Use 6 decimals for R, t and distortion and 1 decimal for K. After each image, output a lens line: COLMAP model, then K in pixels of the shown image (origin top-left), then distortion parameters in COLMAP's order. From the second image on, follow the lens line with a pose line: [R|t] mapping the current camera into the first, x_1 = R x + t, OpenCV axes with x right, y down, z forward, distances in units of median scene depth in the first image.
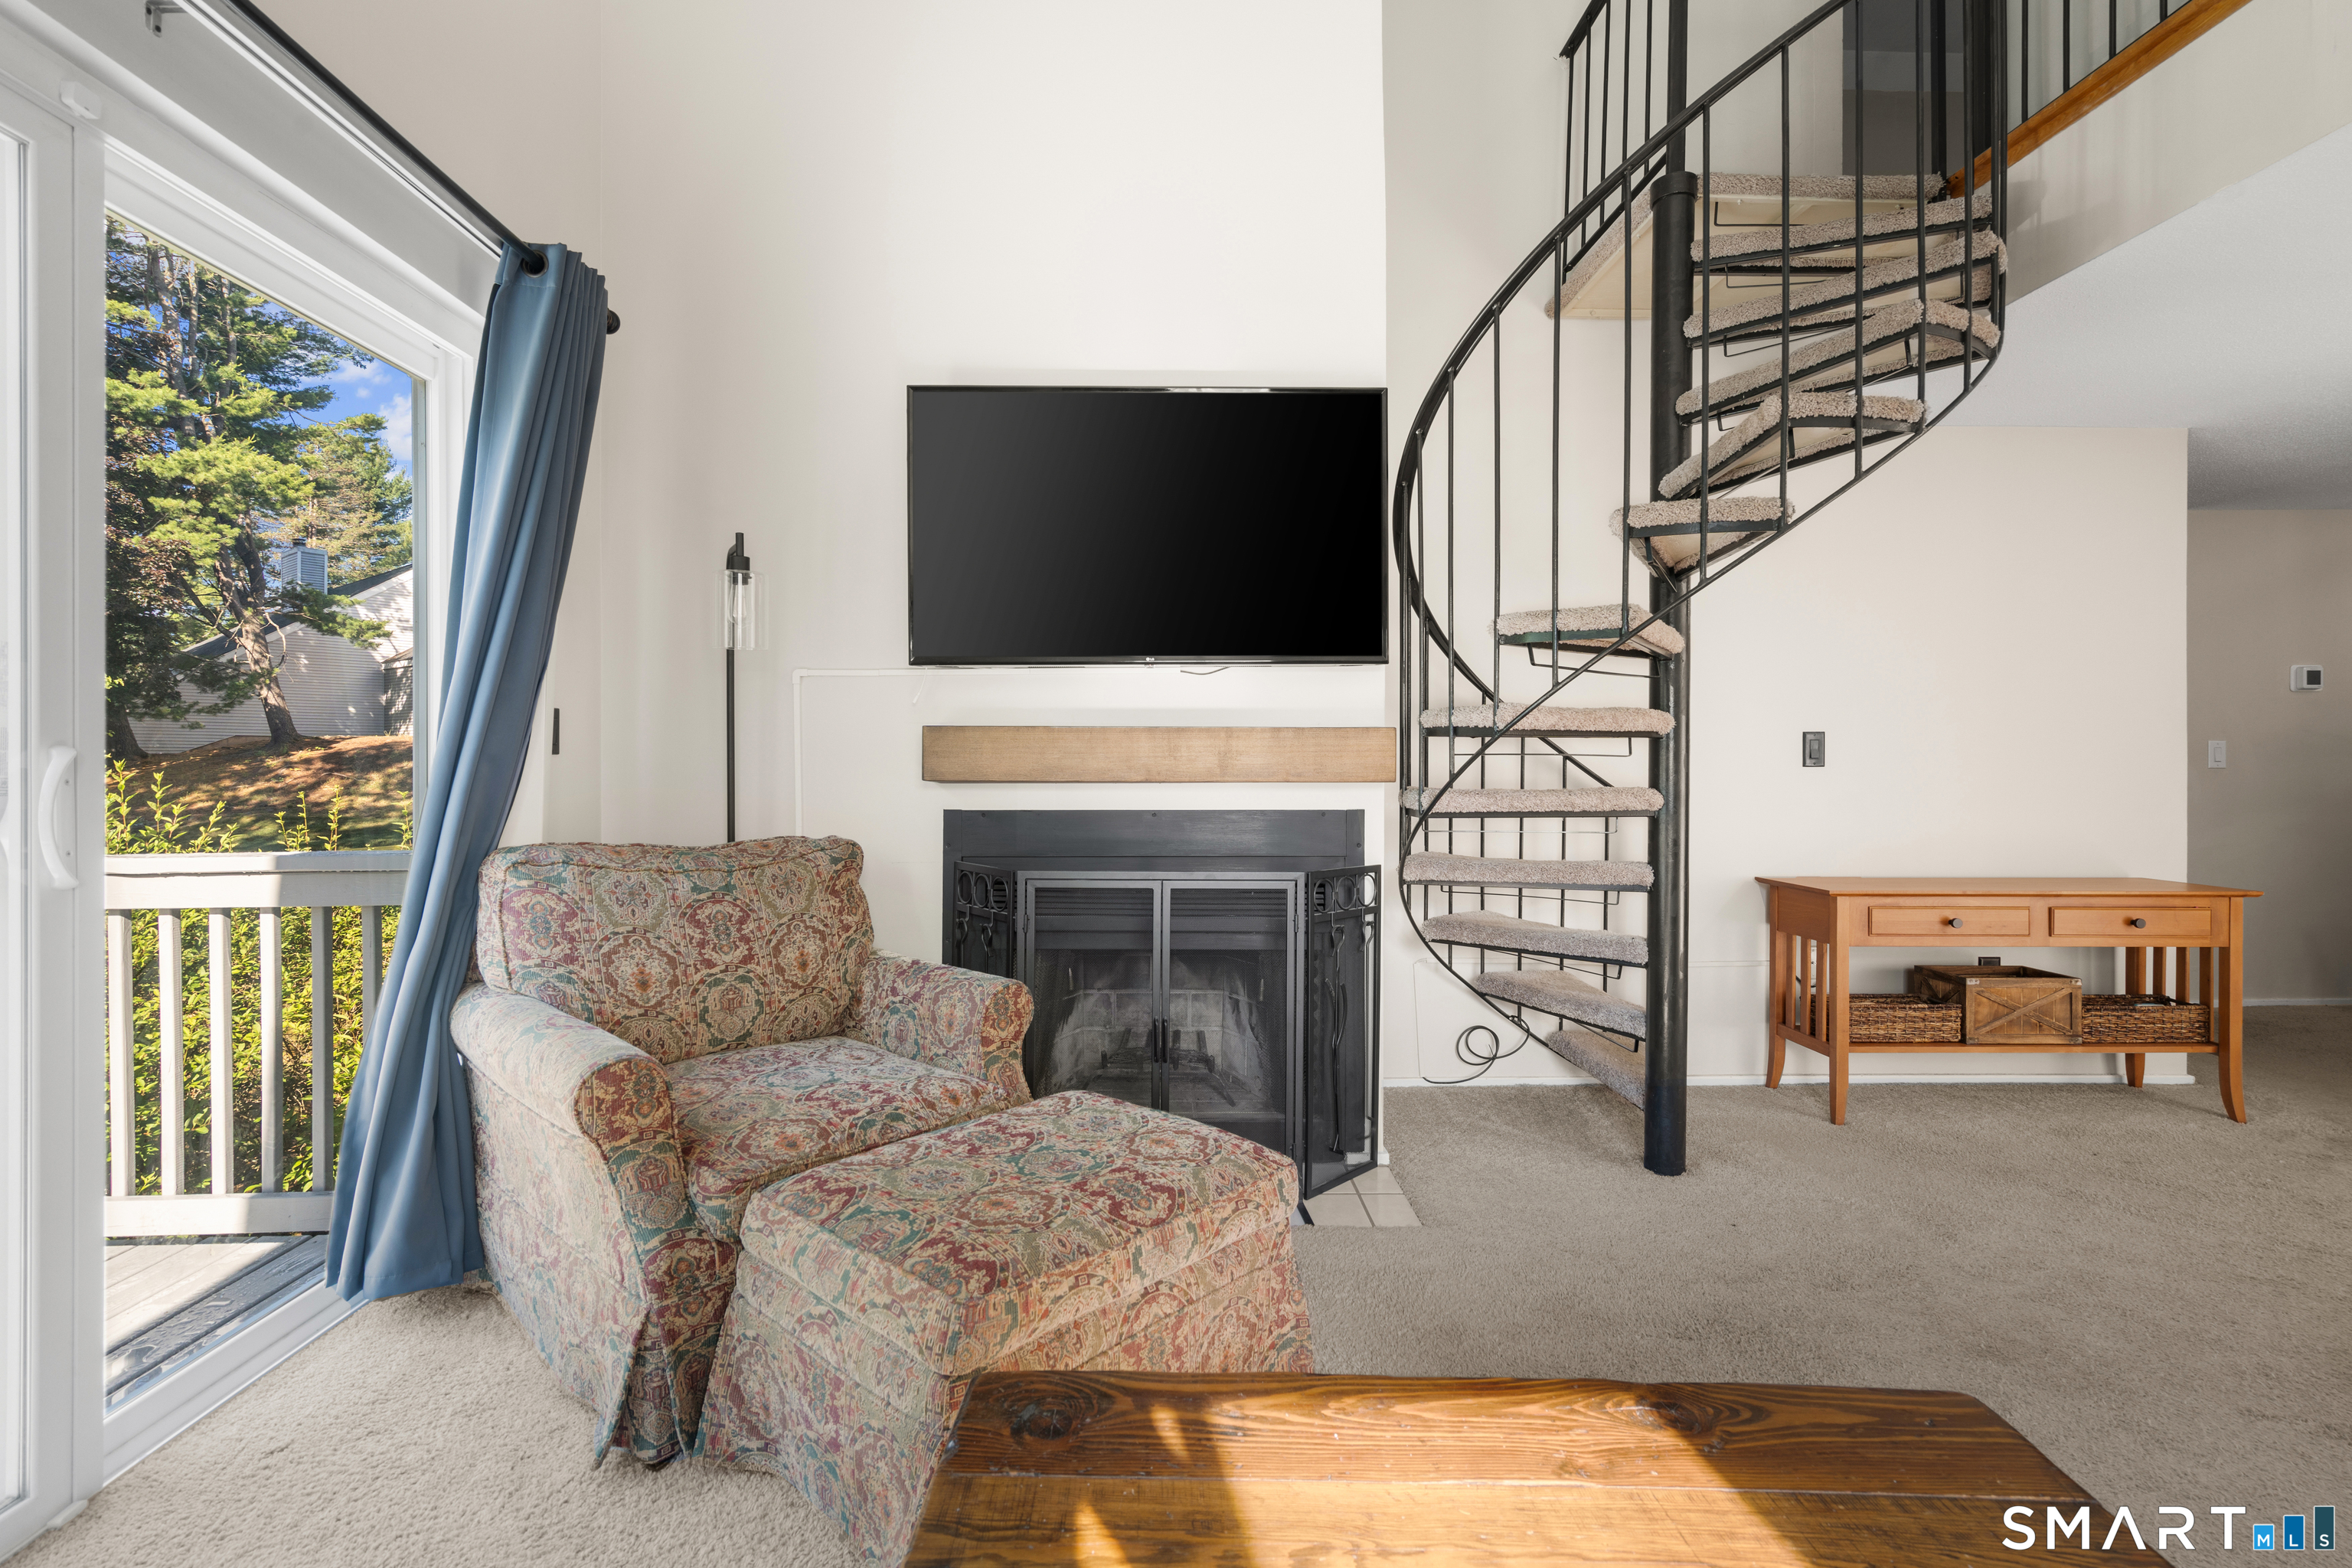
lens RADIAL K [[1072.0, 0, 1176.5], [0, 1072.0, 768.9], [0, 0, 1]] dist [-0.000288, 0.003124]
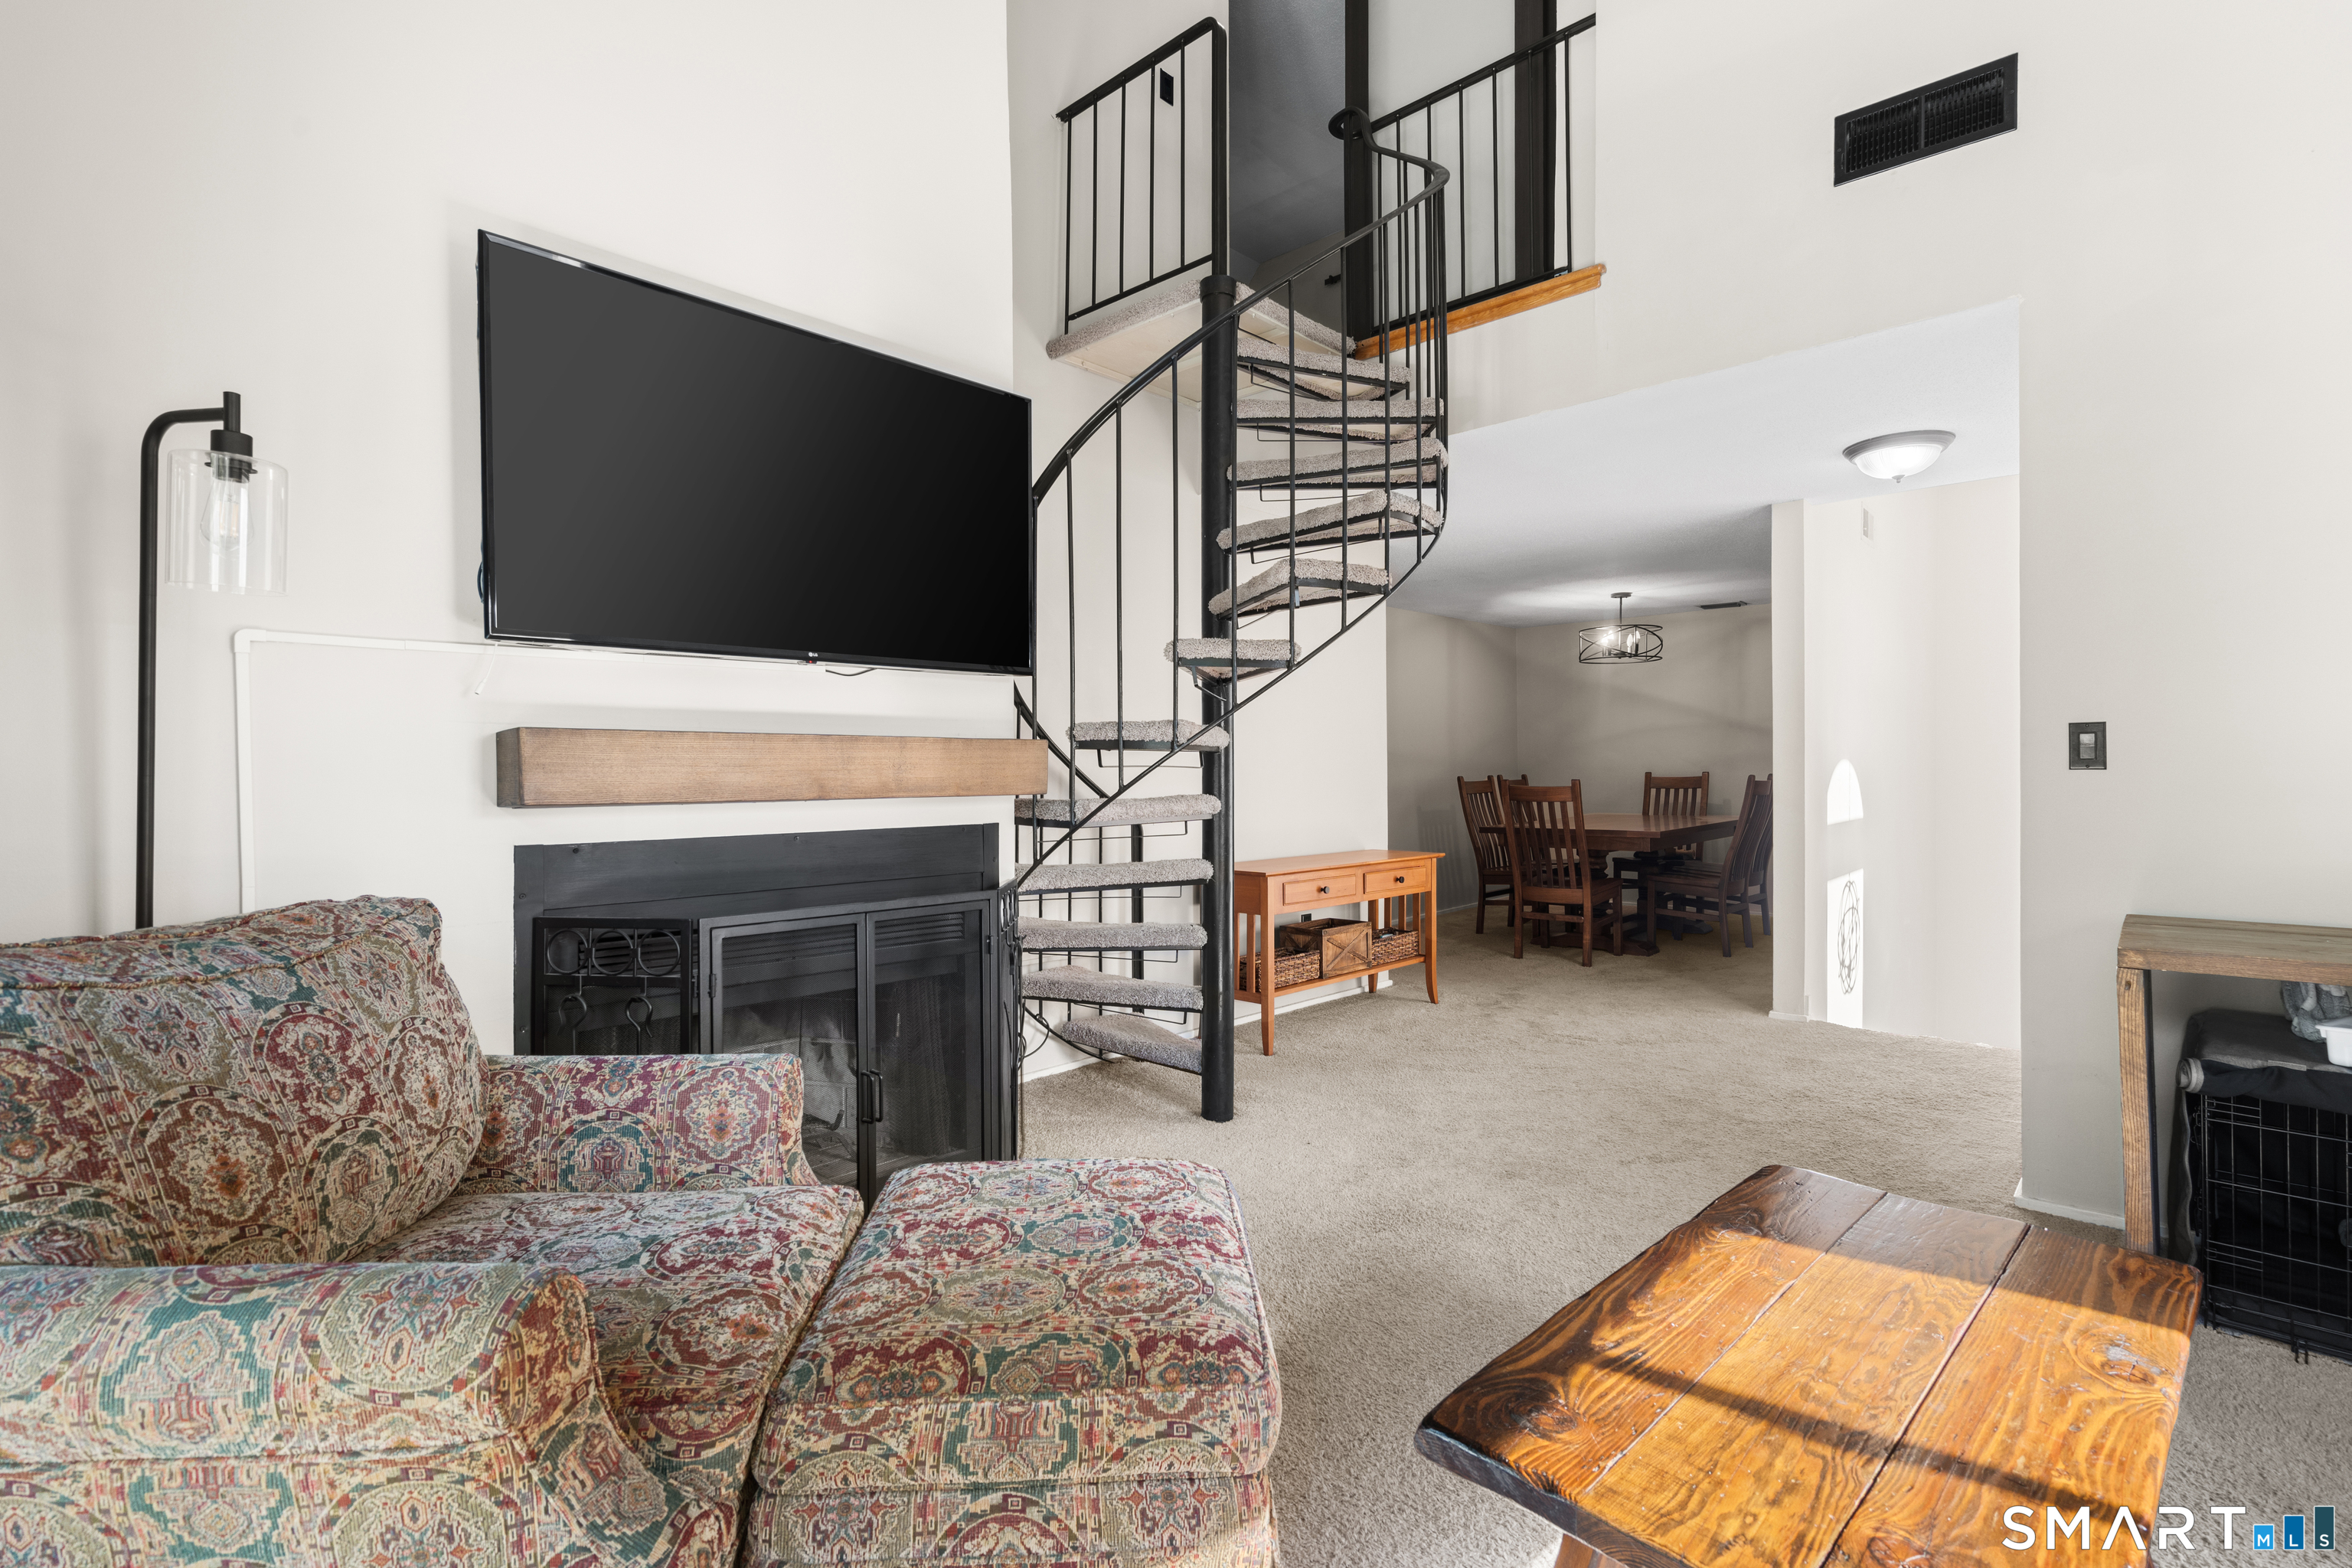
lens RADIAL K [[1072.0, 0, 1182.7], [0, 1072.0, 775.5], [0, 0, 1]] dist [-0.000288, 0.003124]
pose [[0.709688, -0.008855, 0.704461, -0.465032], [0.010977, 0.999939, 0.001511, -0.005481], [-0.704431, 0.006661, 0.709741, 0.219780]]
